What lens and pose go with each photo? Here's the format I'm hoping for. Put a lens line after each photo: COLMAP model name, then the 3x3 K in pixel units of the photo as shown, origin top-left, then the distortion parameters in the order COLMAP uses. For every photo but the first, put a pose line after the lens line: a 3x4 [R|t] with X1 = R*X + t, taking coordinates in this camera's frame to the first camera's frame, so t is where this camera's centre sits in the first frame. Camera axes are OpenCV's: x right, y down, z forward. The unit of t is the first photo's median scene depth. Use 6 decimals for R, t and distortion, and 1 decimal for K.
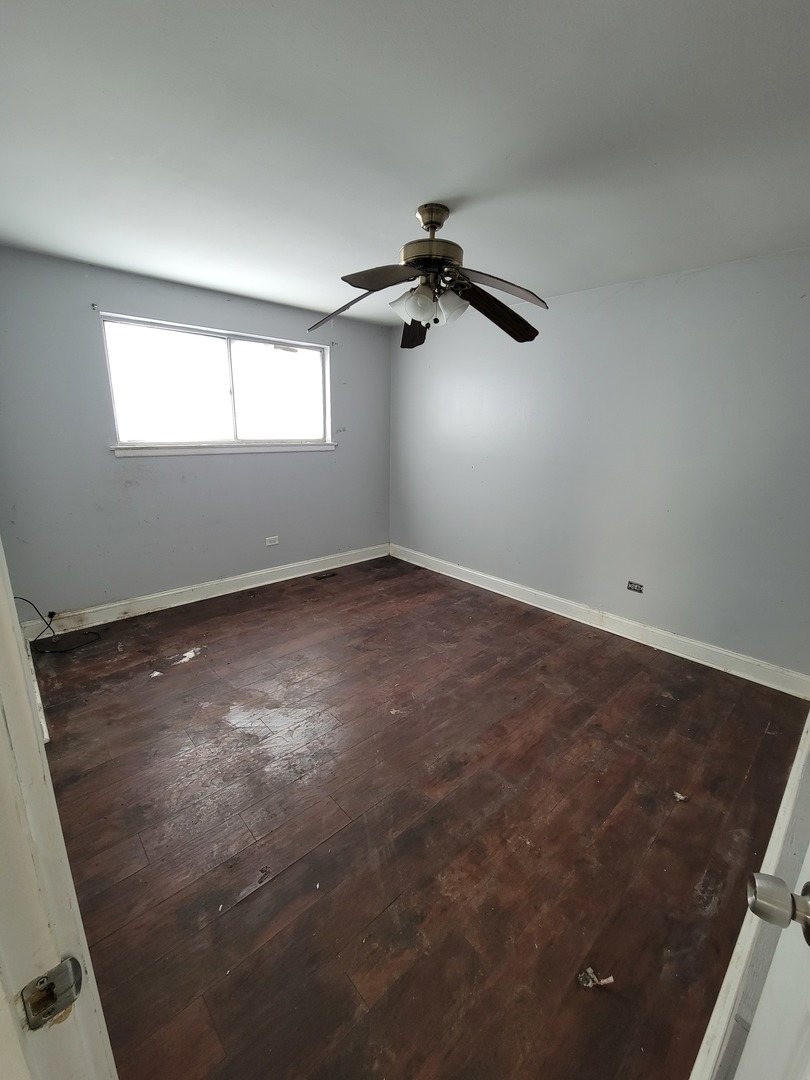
lens RADIAL K [[438.5, 0, 403.5], [0, 438.5, 536.9], [0, 0, 1]] dist [0.000593, -0.003267]
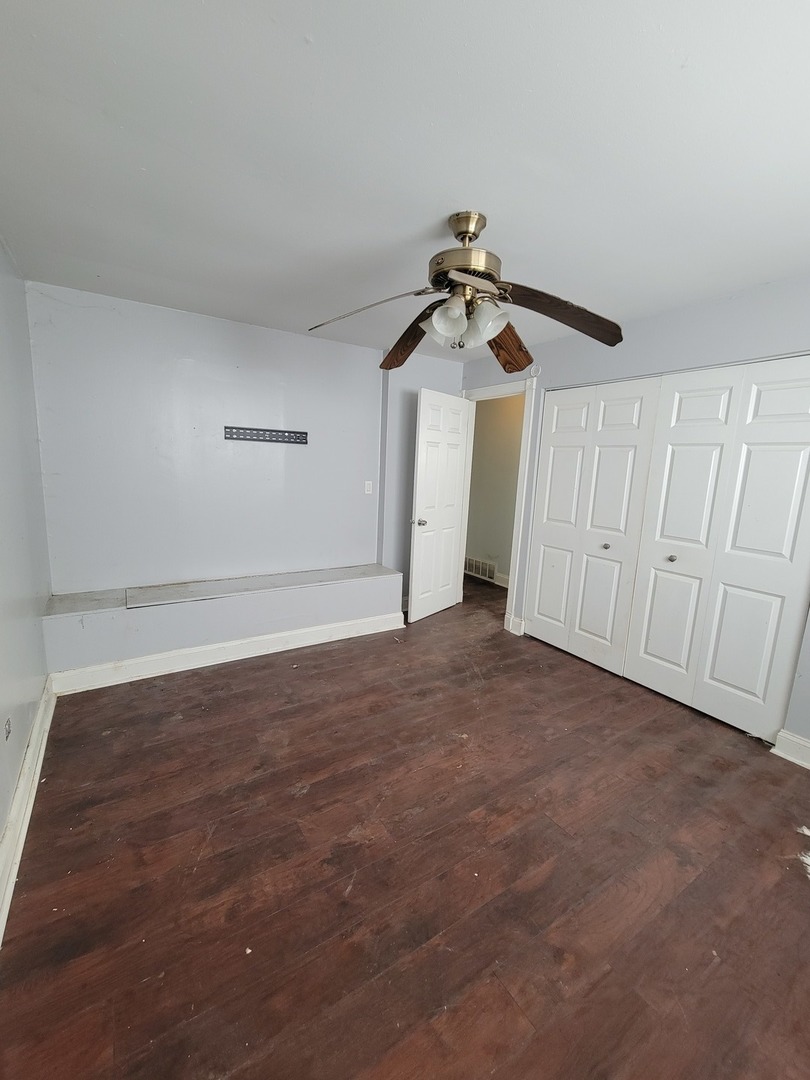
lens RADIAL K [[438.5, 0, 403.5], [0, 438.5, 536.9], [0, 0, 1]] dist [0.000593, -0.003267]
pose [[-0.982289, -0.091735, 0.163382, -0.006827], [-0.017578, 0.913226, 0.407073, -0.431838], [-0.186548, 0.396991, -0.898664, 1.746199]]
